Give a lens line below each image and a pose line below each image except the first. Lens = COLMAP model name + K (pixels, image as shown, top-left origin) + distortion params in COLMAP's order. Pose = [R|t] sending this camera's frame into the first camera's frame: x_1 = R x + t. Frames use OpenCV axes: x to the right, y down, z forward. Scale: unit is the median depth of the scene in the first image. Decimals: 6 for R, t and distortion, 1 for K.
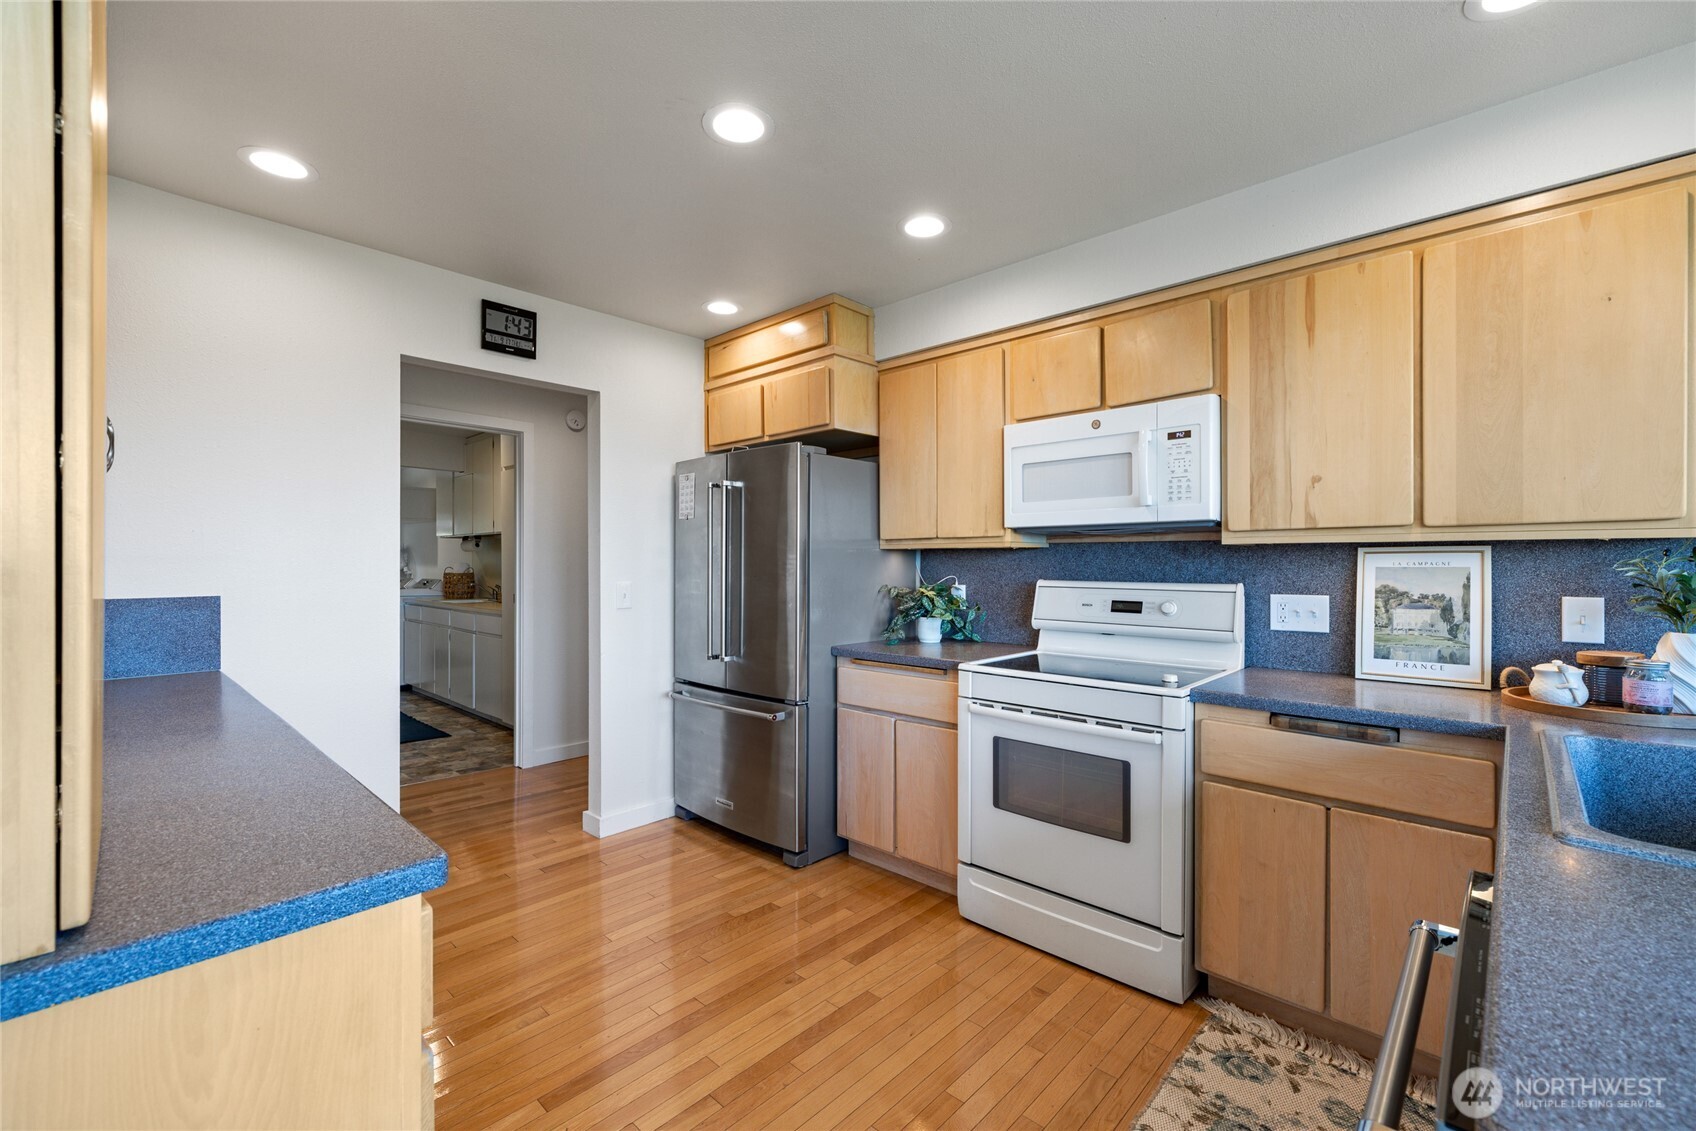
lens RADIAL K [[713.4, 0, 847.6], [0, 713.4, 560.9], [0, 0, 1]] dist [-0.000823, -0.000012]
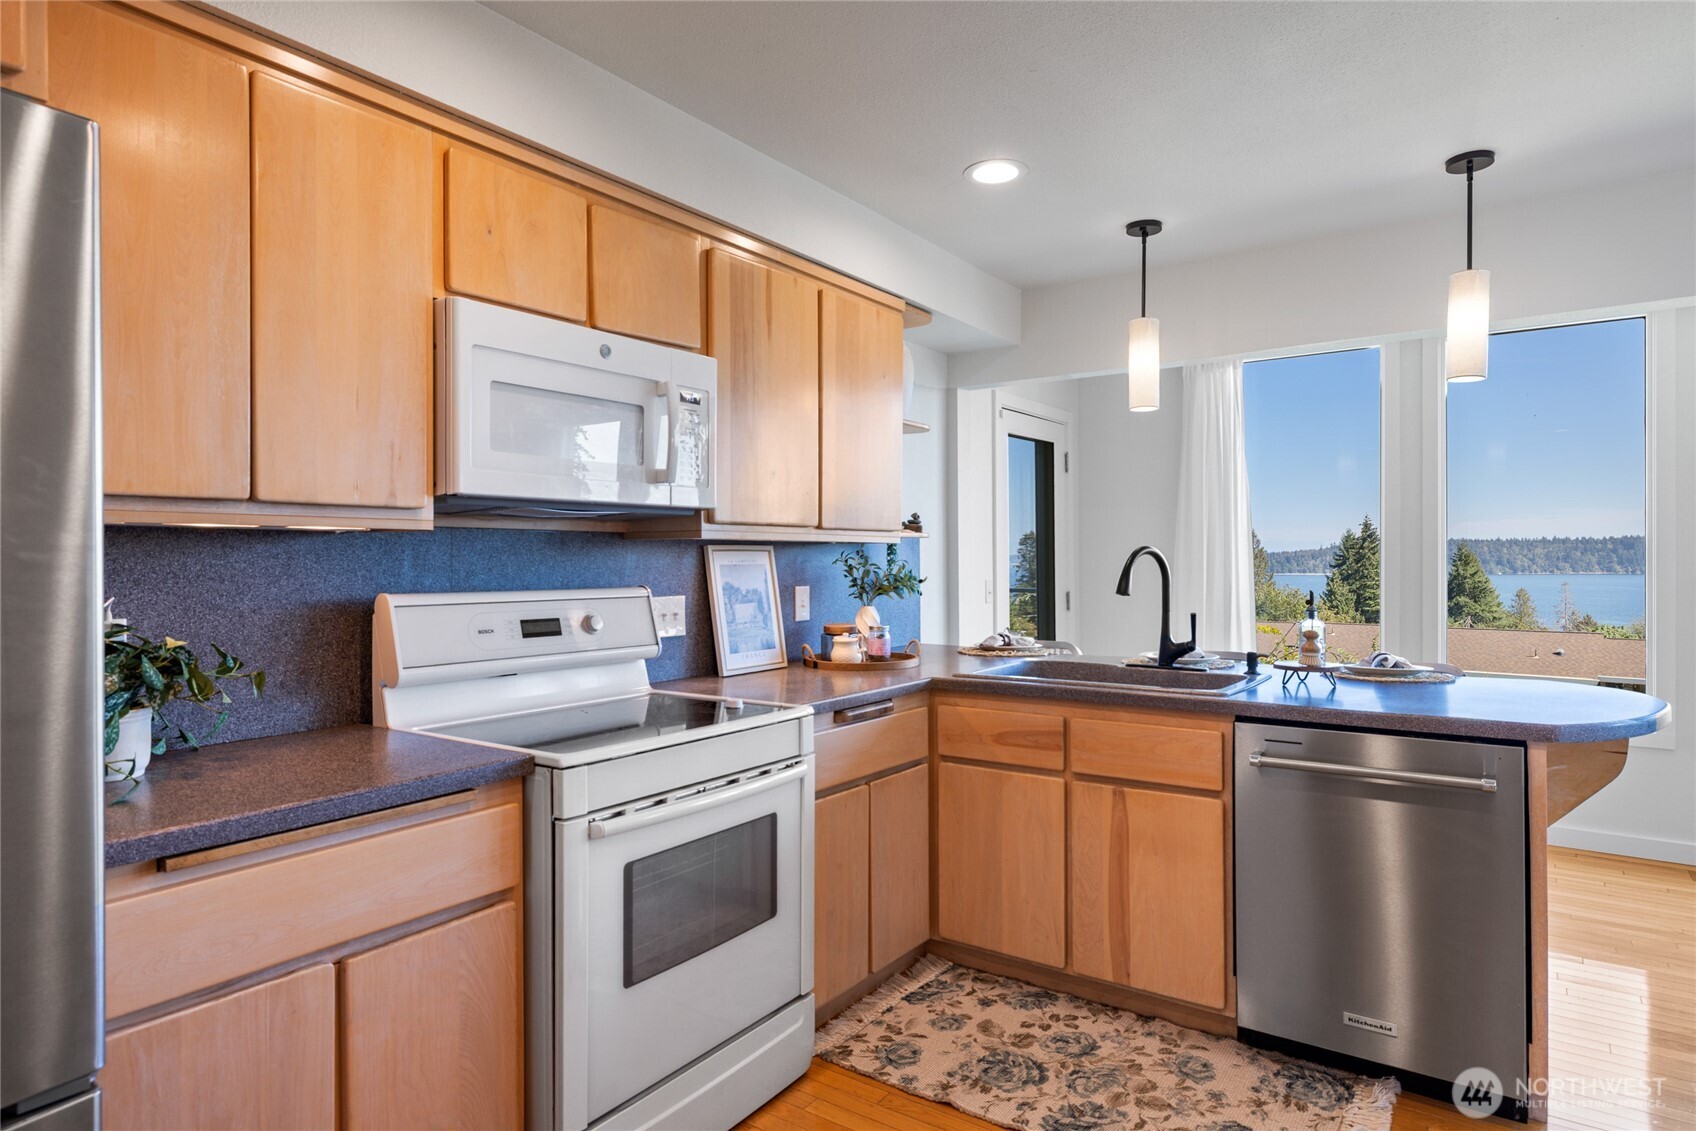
lens RADIAL K [[951.2, 0, 847.2], [0, 951.2, 563.2], [0, 0, 1]] dist [-0.005631, 0.000466]
pose [[-0.135395, -0.002563, 0.990788, -0.652966], [0.001729, 0.999995, 0.002823, 0.003378], [-0.990790, 0.002095, -0.135390, 1.058565]]
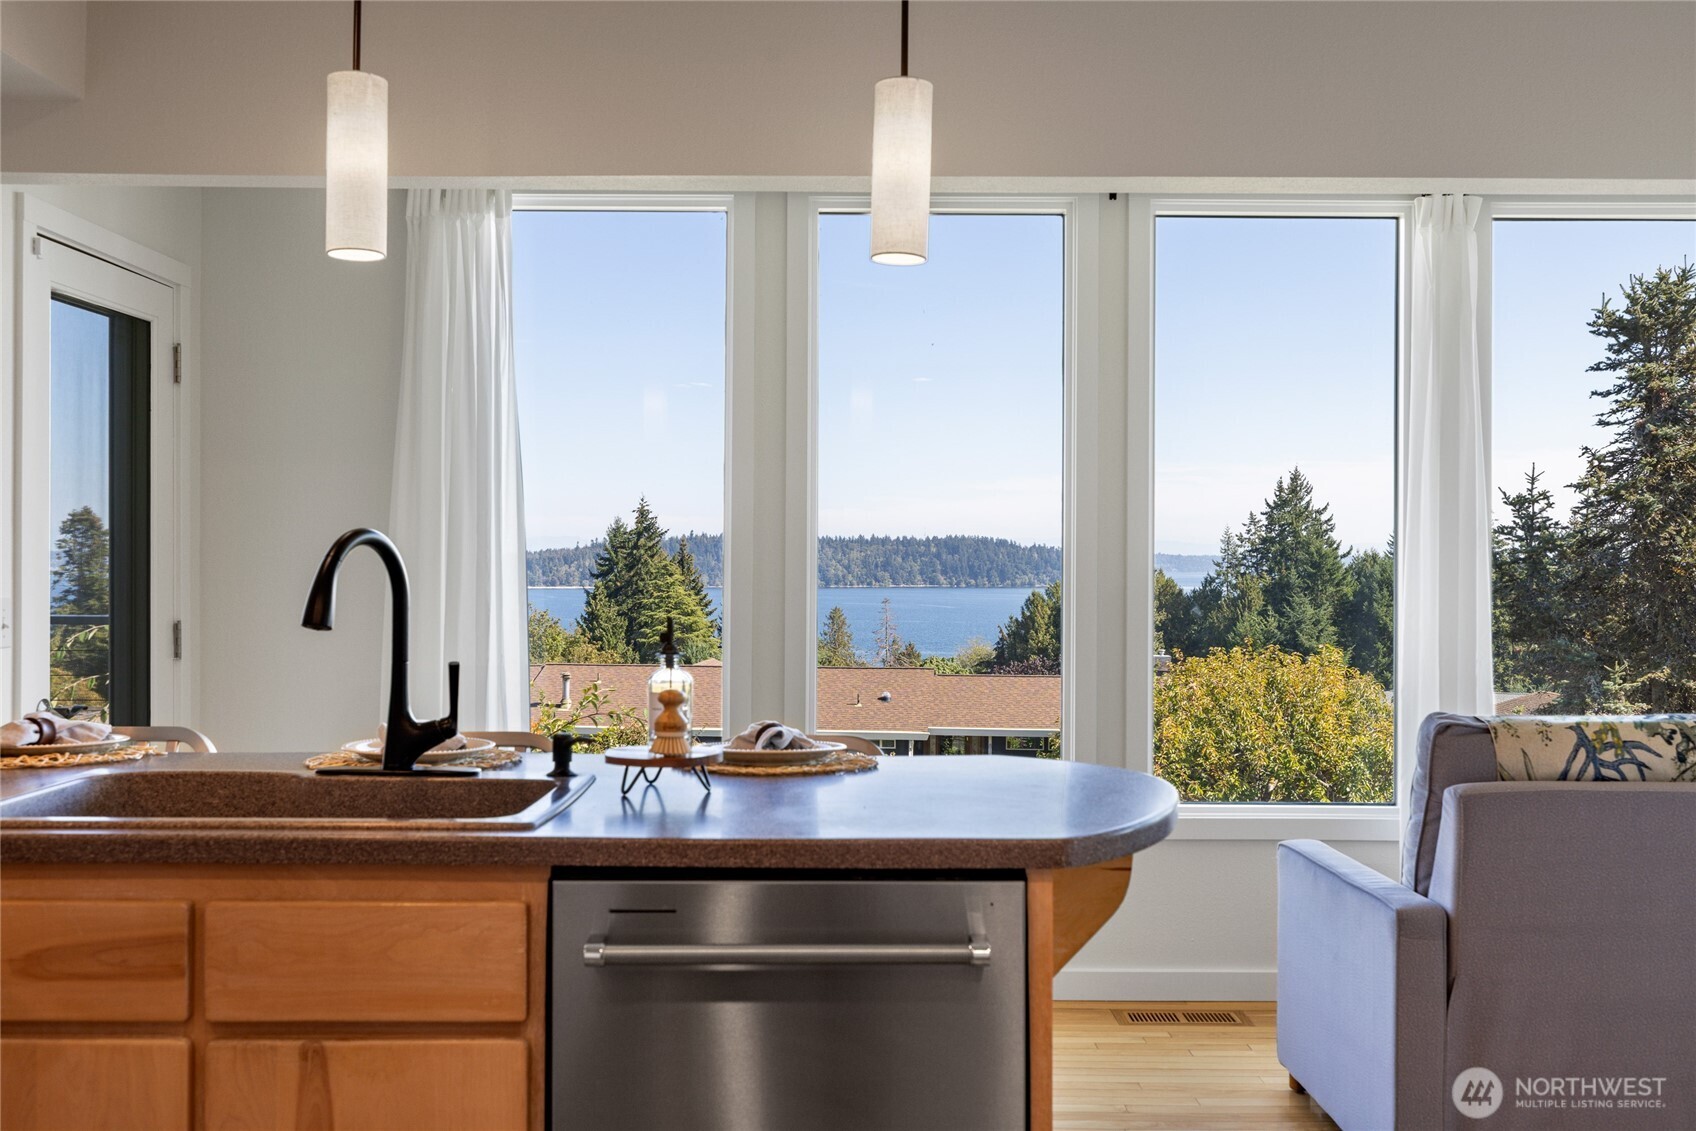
lens RADIAL K [[1647.8, 0, 846.2], [0, 1647.8, 553.4], [0, 0, 1]] dist [0.000817, 0.000000]
pose [[-0.688883, 0.001548, 0.724871, -0.632282], [-0.006081, 0.999950, -0.007915, 0.003833], [-0.724847, -0.009860, -0.688839, 1.053176]]
